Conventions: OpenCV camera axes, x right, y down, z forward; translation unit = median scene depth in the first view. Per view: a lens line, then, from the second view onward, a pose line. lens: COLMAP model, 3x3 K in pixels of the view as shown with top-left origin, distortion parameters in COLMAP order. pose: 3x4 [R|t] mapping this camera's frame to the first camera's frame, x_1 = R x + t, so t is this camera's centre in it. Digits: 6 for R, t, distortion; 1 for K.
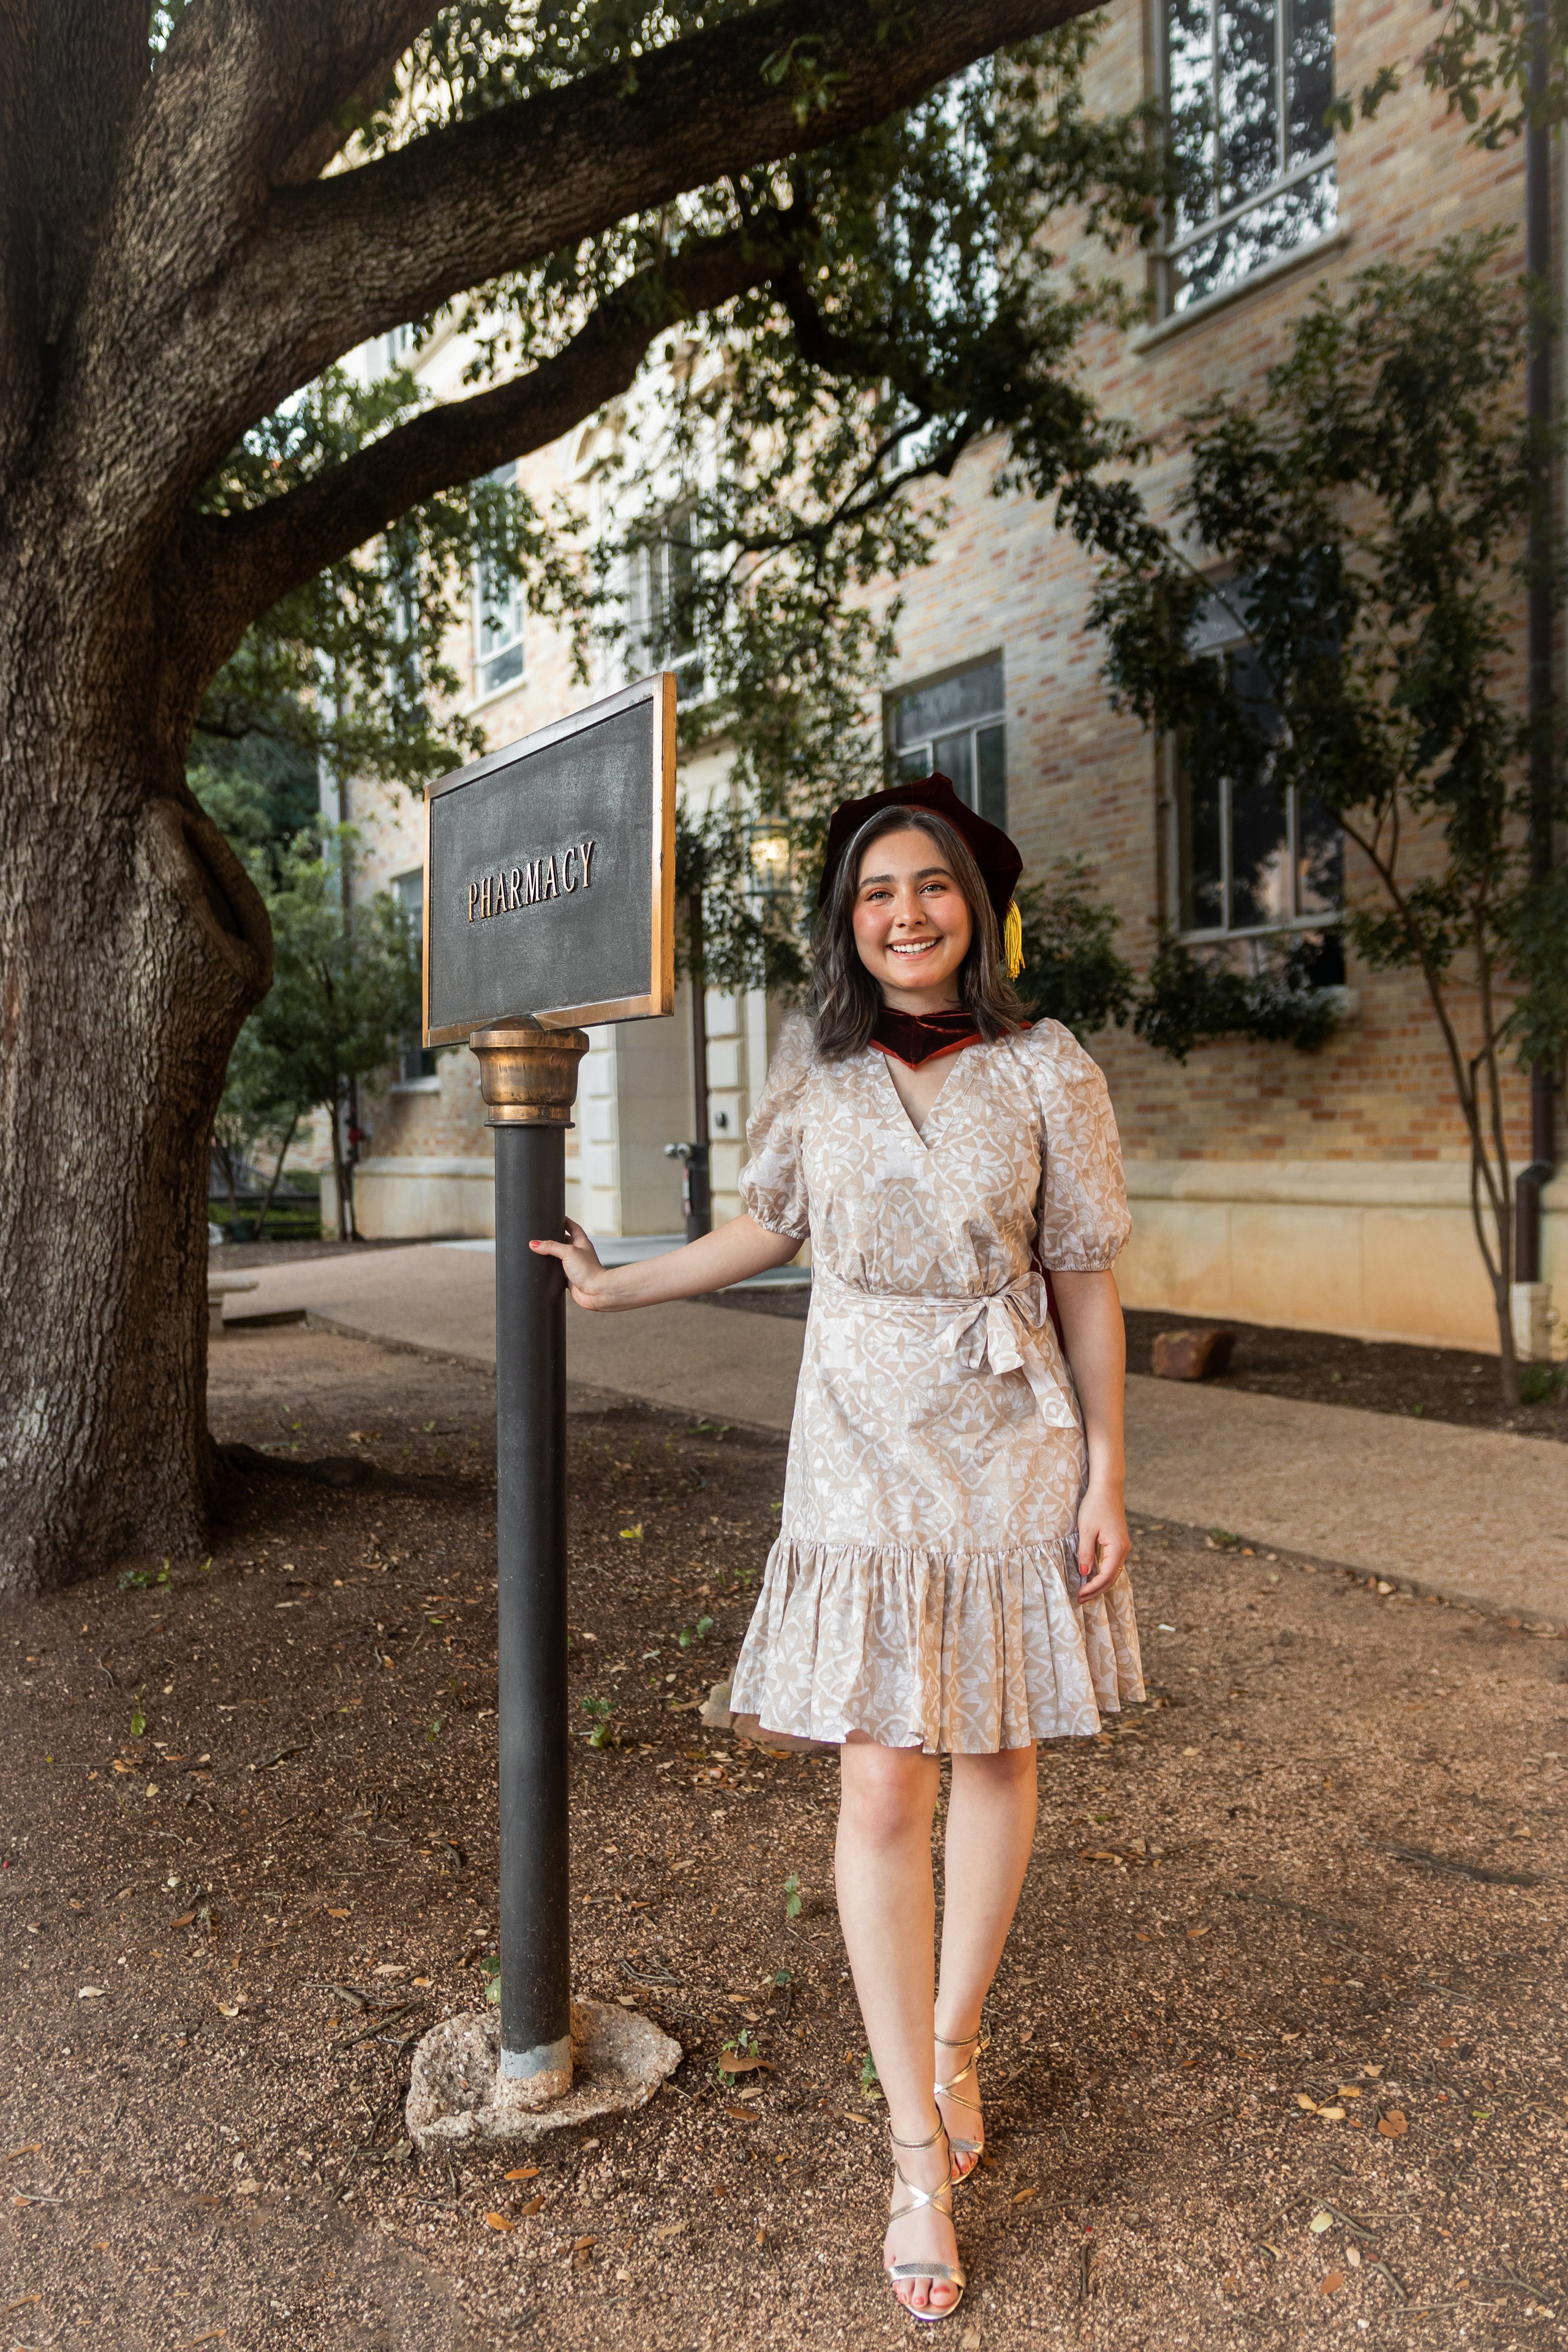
lens RADIAL K [[2164.6, 0, 802.8], [0, 2164.6, 1174.2], [0, 0, 1]] dist [0.008153, -0.001873]
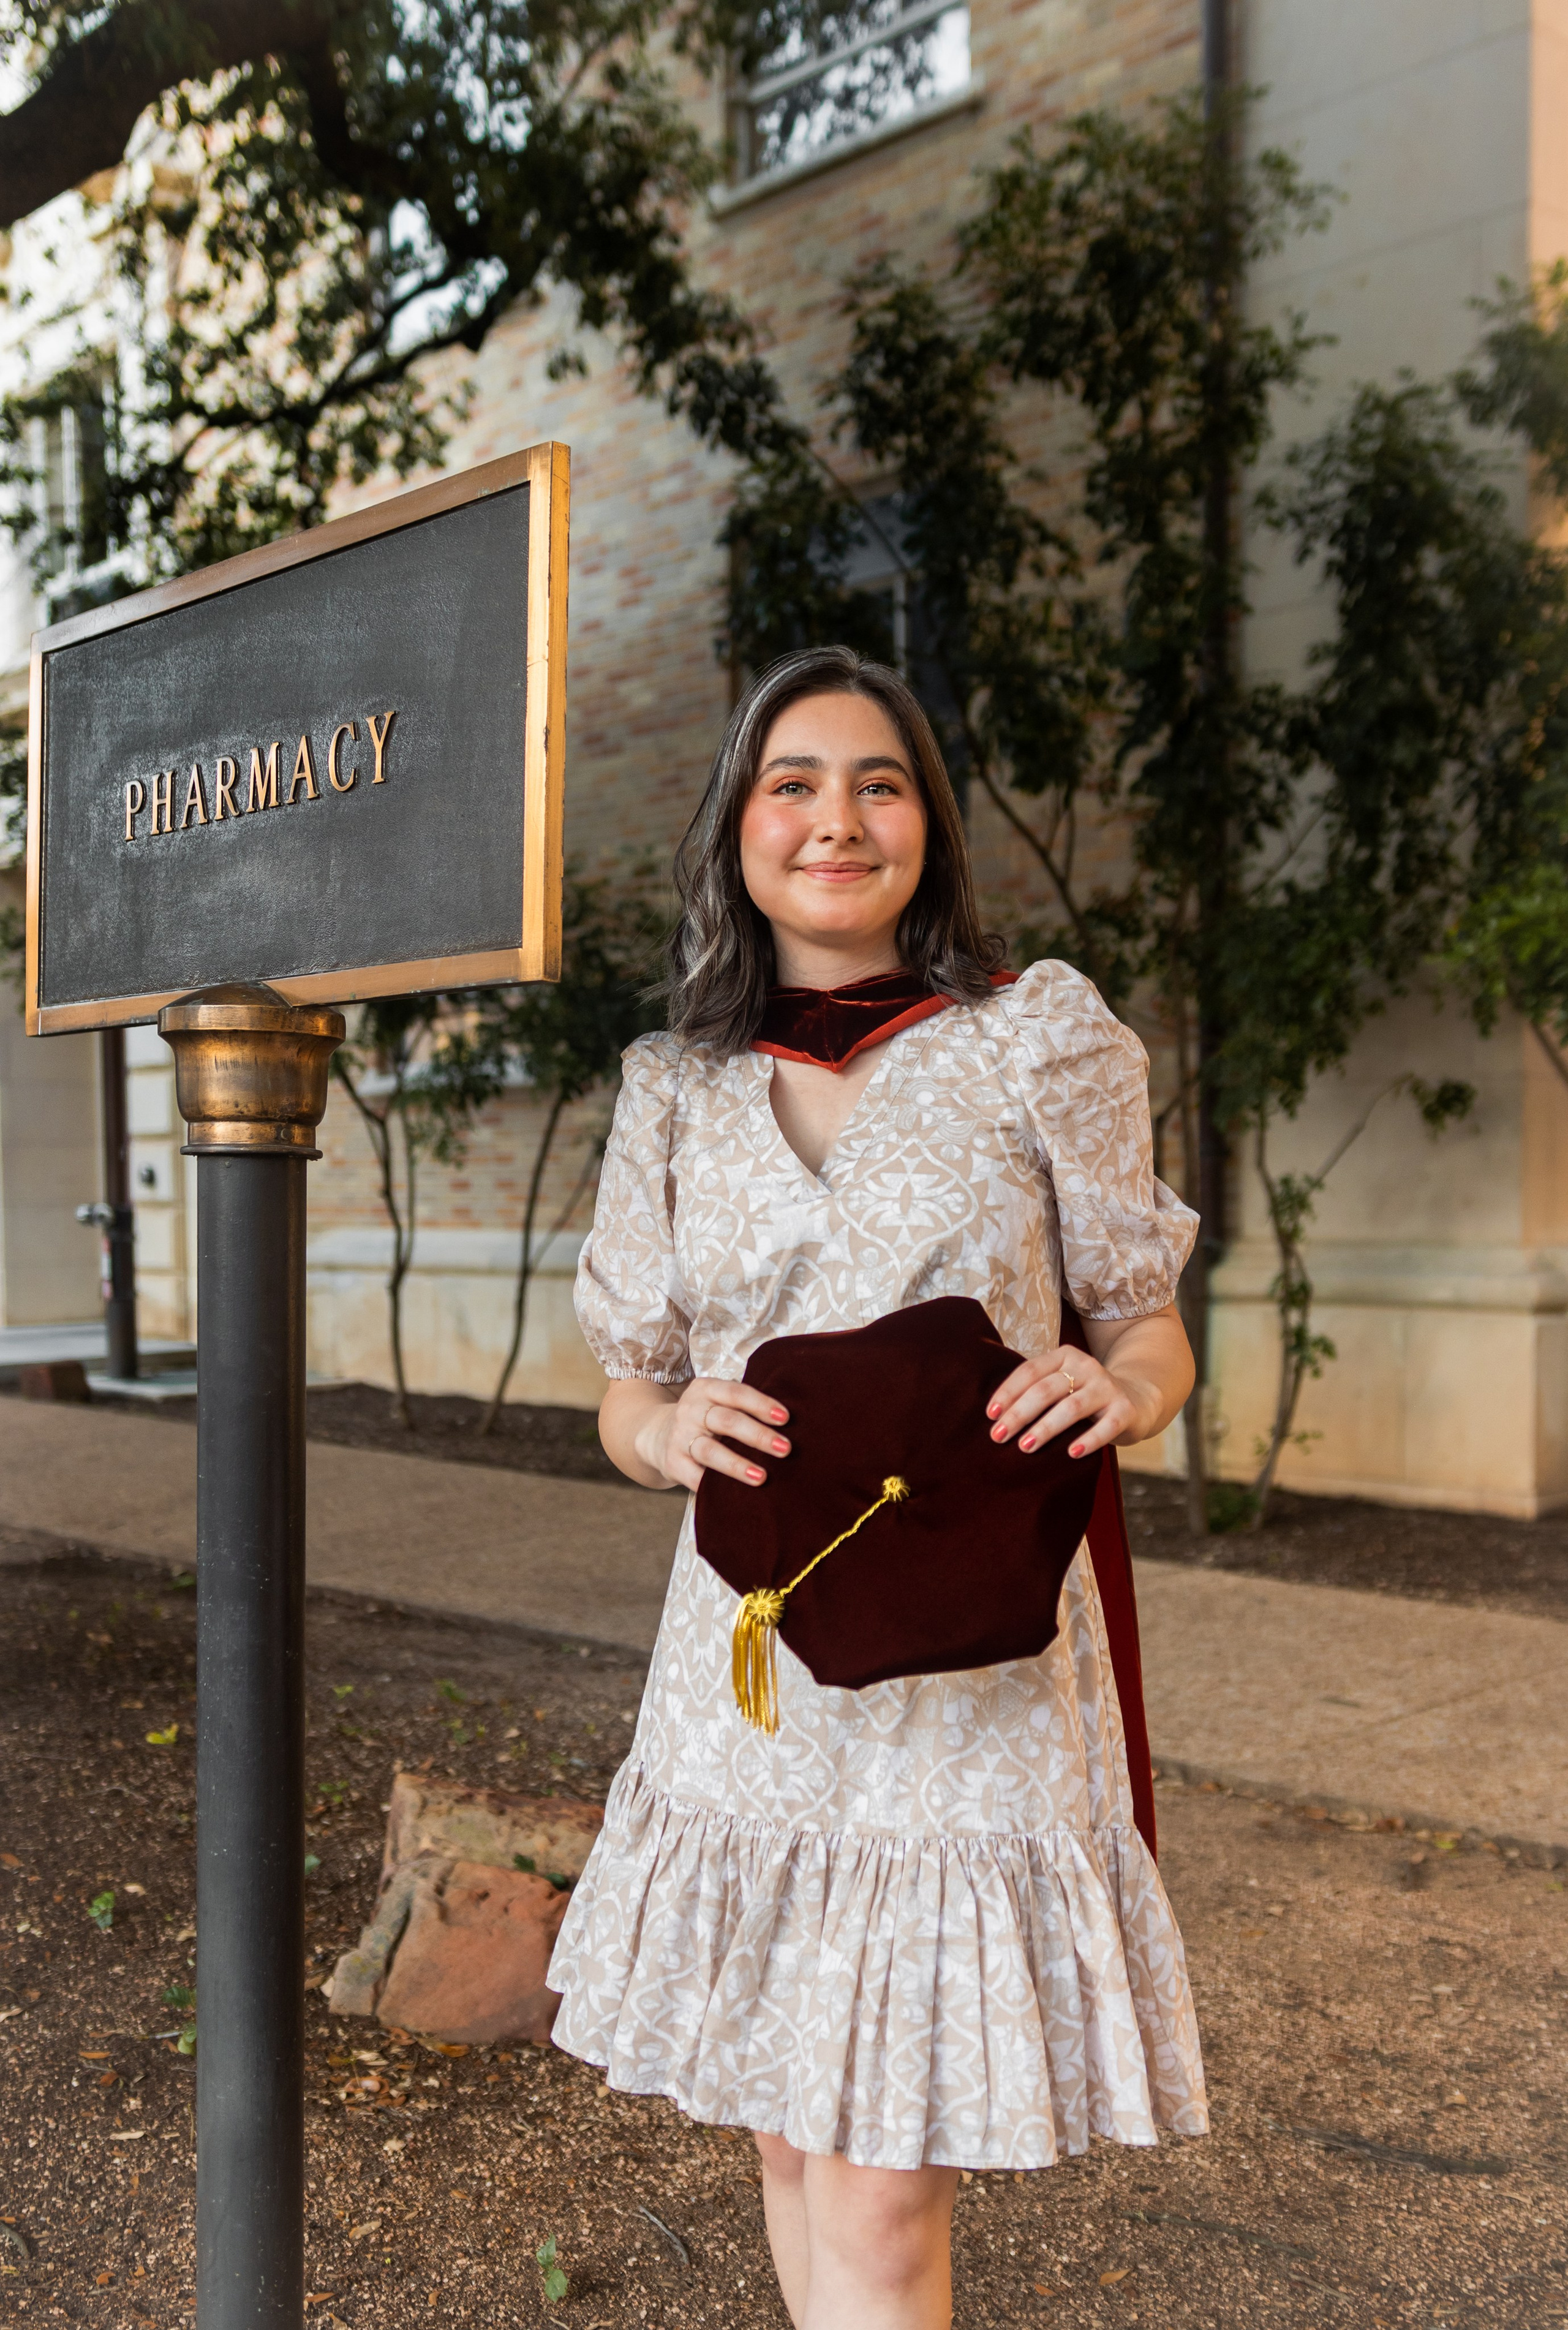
lens RADIAL K [[2588.2, 0, 775.9], [0, 2588.2, 1294.5], [0, 0, 1]] dist [0.004778, -0.007078]
pose [[0.970649, 0.006184, 0.240419, -0.104371], [-0.009853, 0.999853, 0.014064, 0.004775], [-0.240297, -0.016020, 0.970567, 0.134874]]
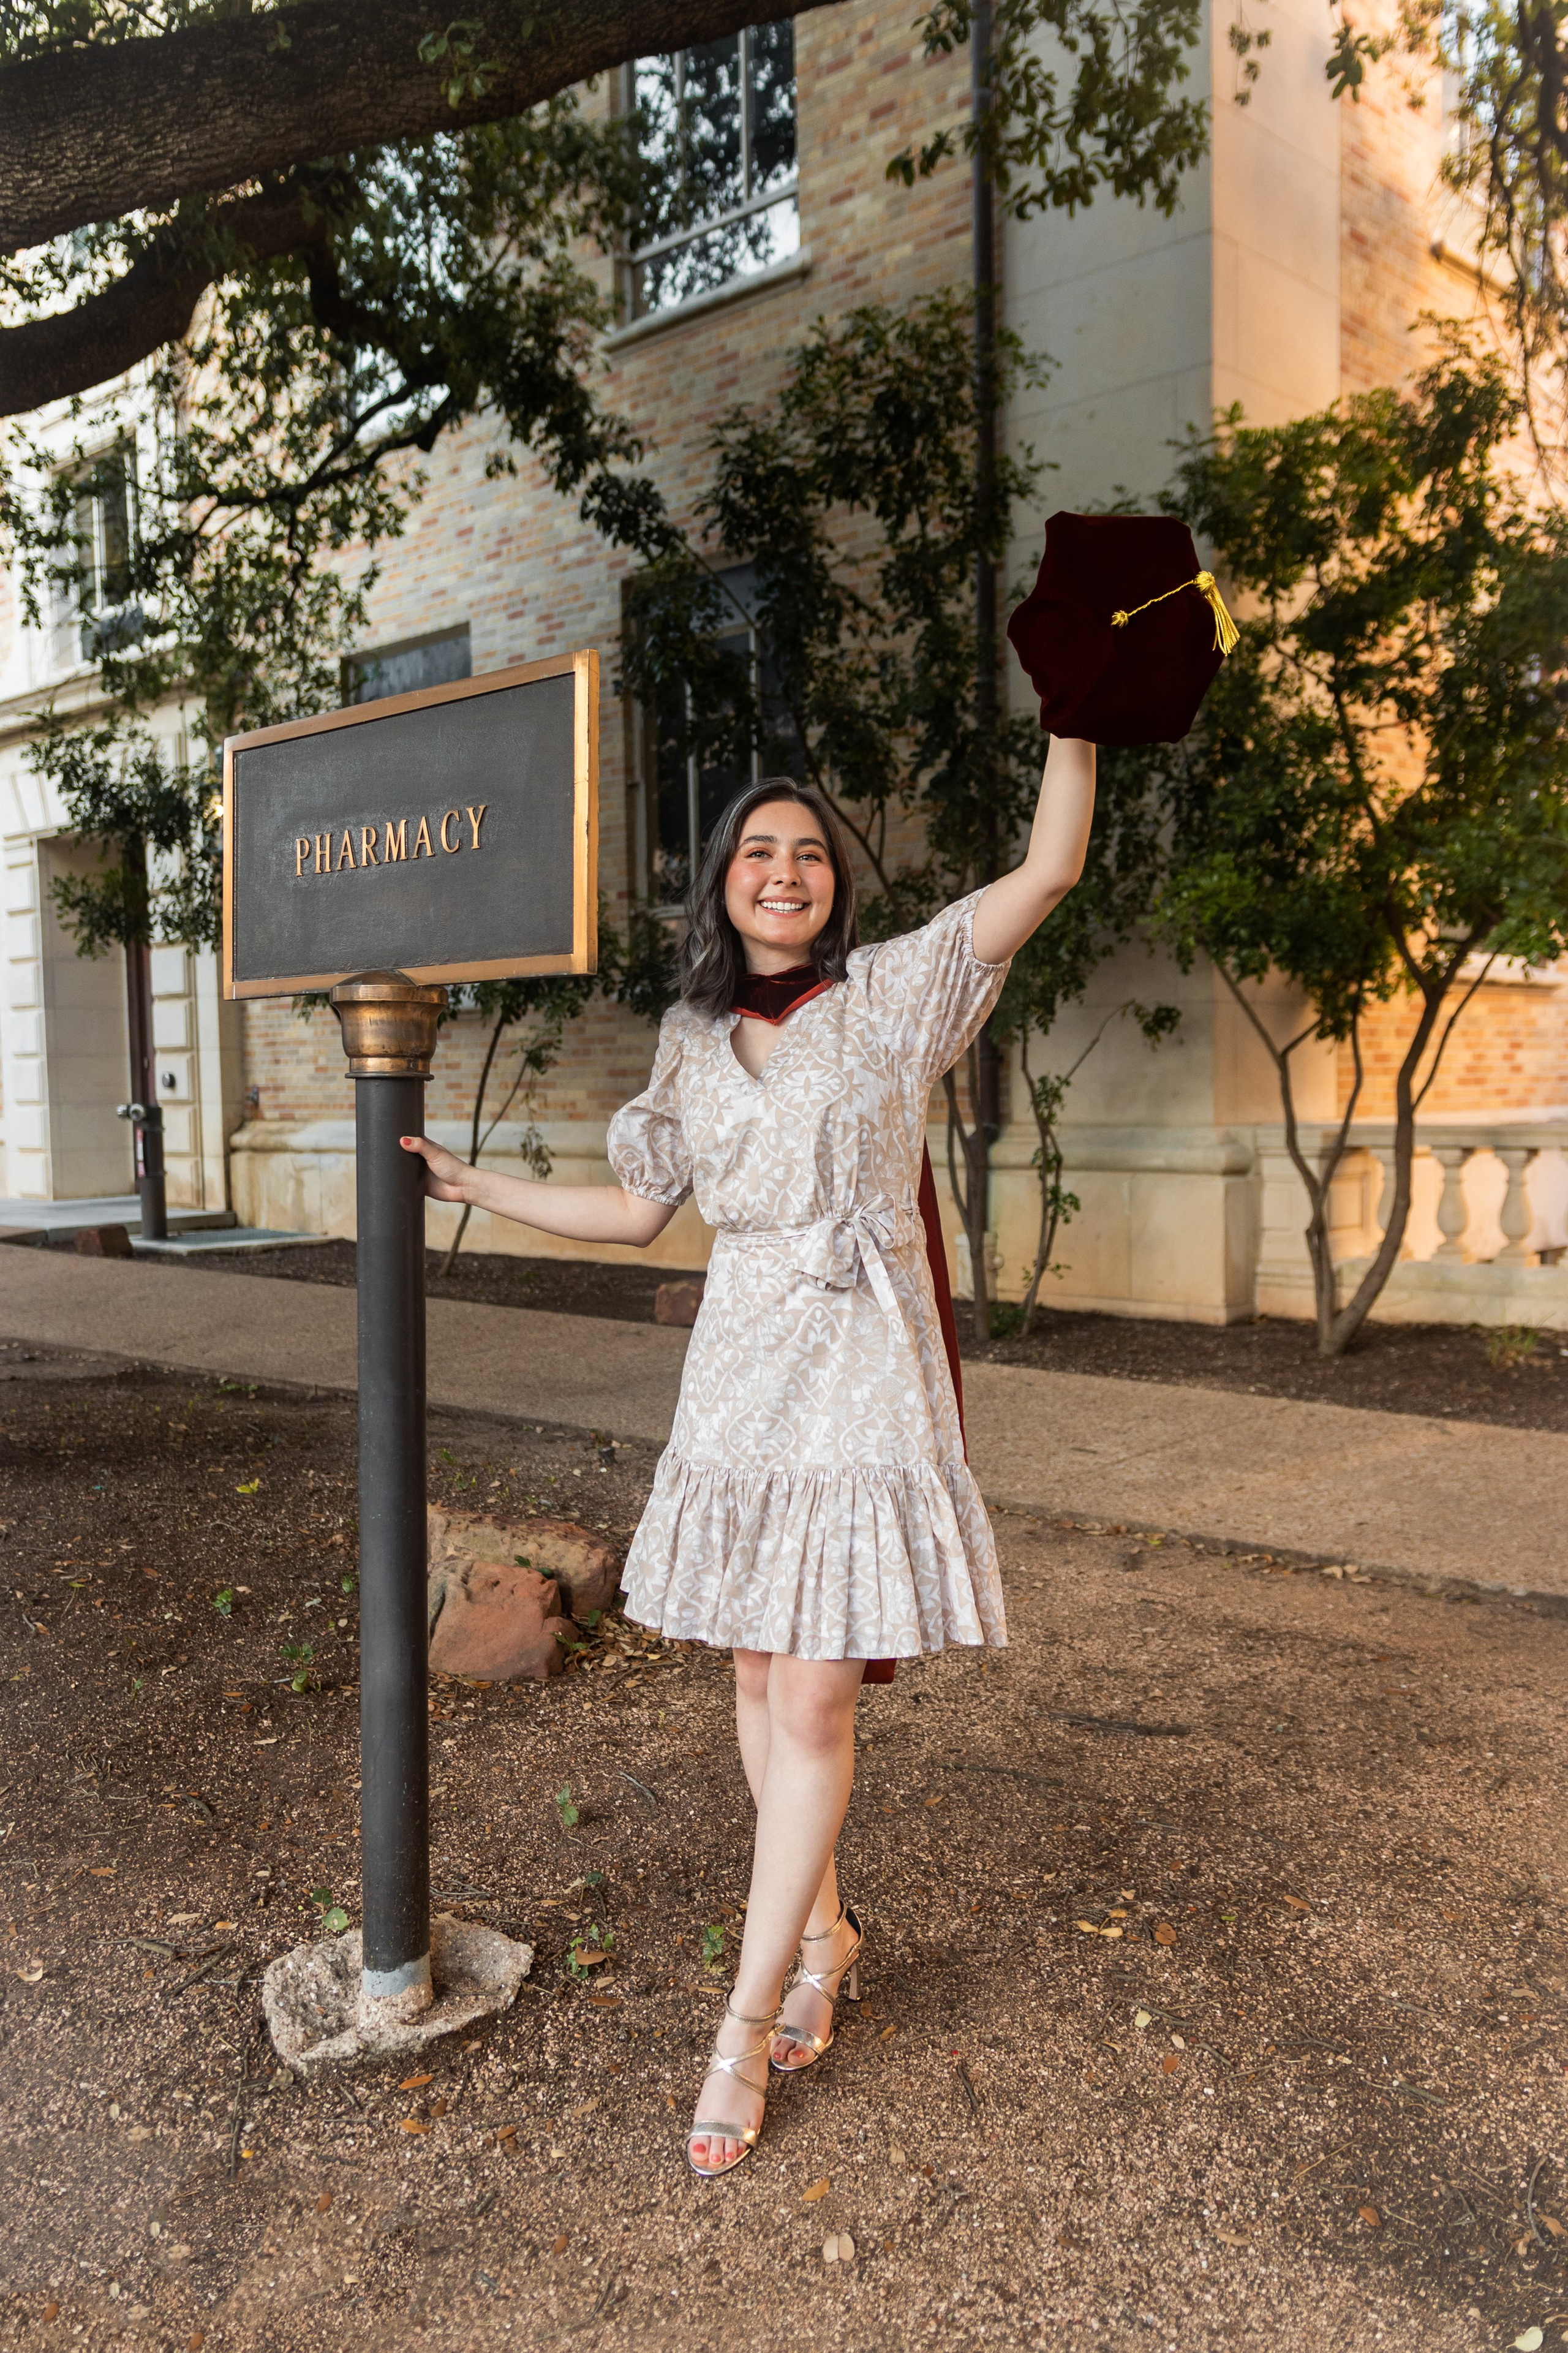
lens RADIAL K [[2106.9, 0, 805.0], [0, 2106.9, 1178.7], [0, 0, 1]] dist [0.006698, 0.005273]
pose [[0.948664, -0.005625, 0.316235, -0.166958], [-0.000219, 0.999830, 0.018440, 0.004583], [-0.316285, -0.017563, 0.948502, -0.009555]]
